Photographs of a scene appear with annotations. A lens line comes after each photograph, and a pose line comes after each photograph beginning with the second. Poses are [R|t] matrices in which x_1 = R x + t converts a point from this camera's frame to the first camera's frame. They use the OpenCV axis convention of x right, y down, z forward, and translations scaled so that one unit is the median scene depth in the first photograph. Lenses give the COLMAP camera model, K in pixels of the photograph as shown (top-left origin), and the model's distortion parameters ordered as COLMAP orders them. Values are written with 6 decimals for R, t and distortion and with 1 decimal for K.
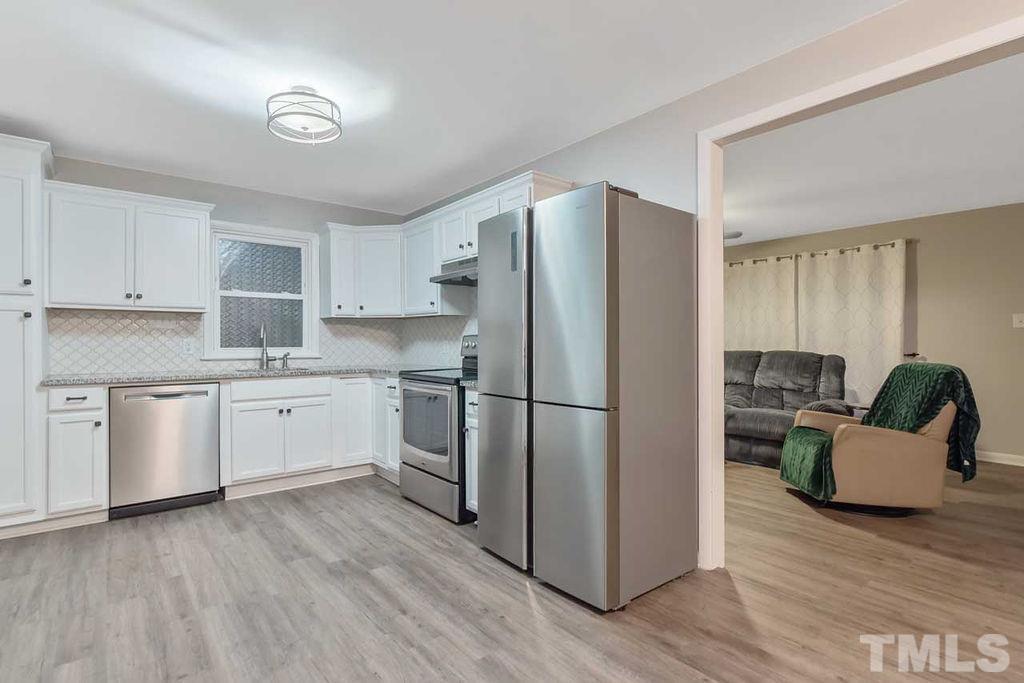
lens RADIAL K [[491.9, 0, 505.5], [0, 491.9, 340.2], [0, 0, 1]] dist [-0.001024, 0.001139]
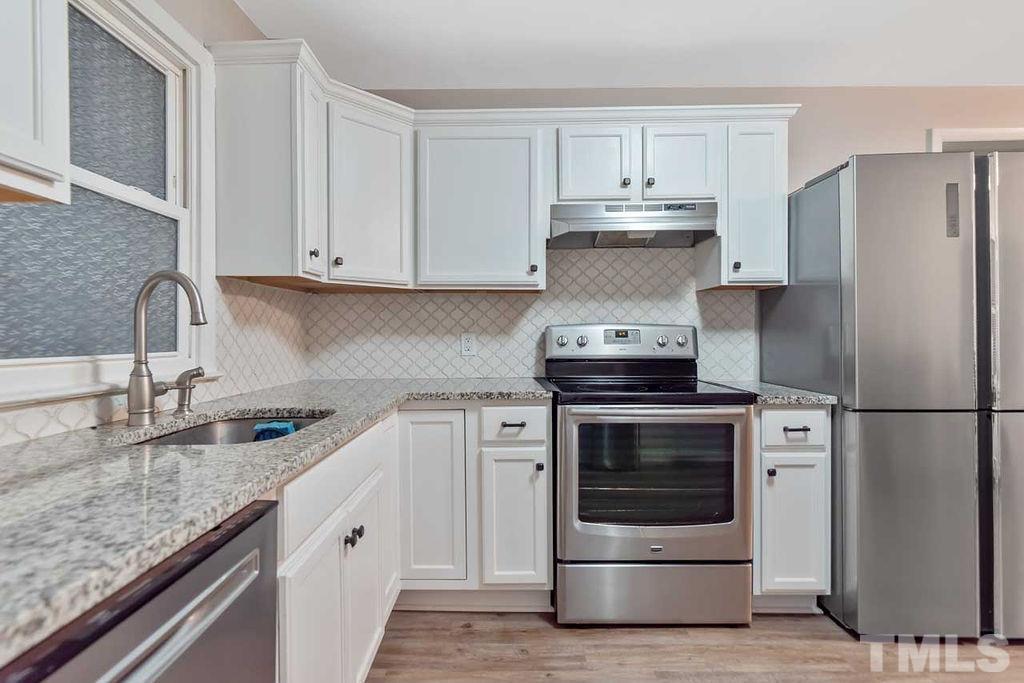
lens RADIAL K [[491.9, 0, 506.0], [0, 491.9, 339.2], [0, 0, 1]] dist [-0.001024, 0.001139]
pose [[0.636827, -0.000286, 0.771007, -0.588060], [0.000865, 1.000000, -0.000344, 0.006712], [-0.771006, 0.000886, 0.636827, 0.635199]]
